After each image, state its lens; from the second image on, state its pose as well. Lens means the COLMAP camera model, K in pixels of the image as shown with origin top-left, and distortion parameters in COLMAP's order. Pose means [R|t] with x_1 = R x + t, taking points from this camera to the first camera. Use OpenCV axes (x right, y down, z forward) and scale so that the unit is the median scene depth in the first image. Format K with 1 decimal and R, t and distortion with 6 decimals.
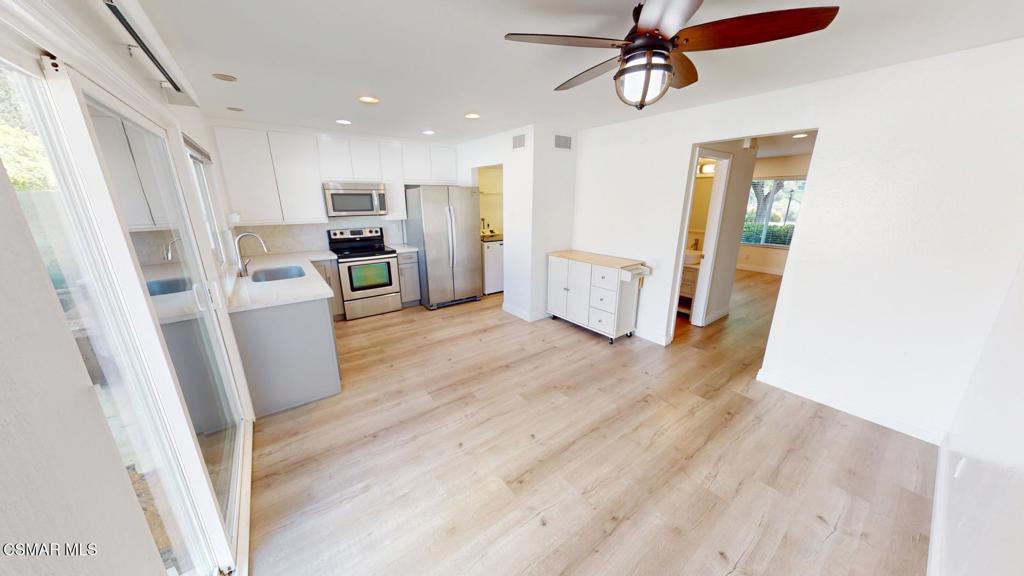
lens RADIAL K [[325.7, 0, 512.0], [0, 325.7, 288.0], [0, 0, 1]] dist [-0.000832, -0.000145]
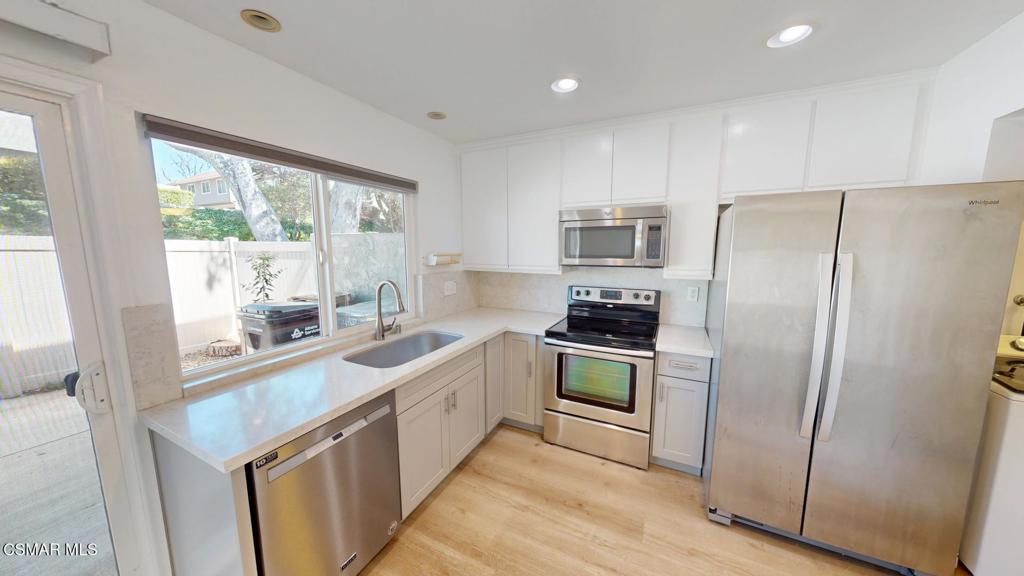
lens RADIAL K [[323.1, 0, 512.0], [0, 323.1, 288.0], [0, 0, 1]] dist [0.000903, 0.000008]
pose [[0.454758, 0.114808, -0.883184, -0.066341], [-0.236934, 0.971516, 0.004291, -0.175754], [0.858521, 0.207305, 0.469006, 0.714855]]
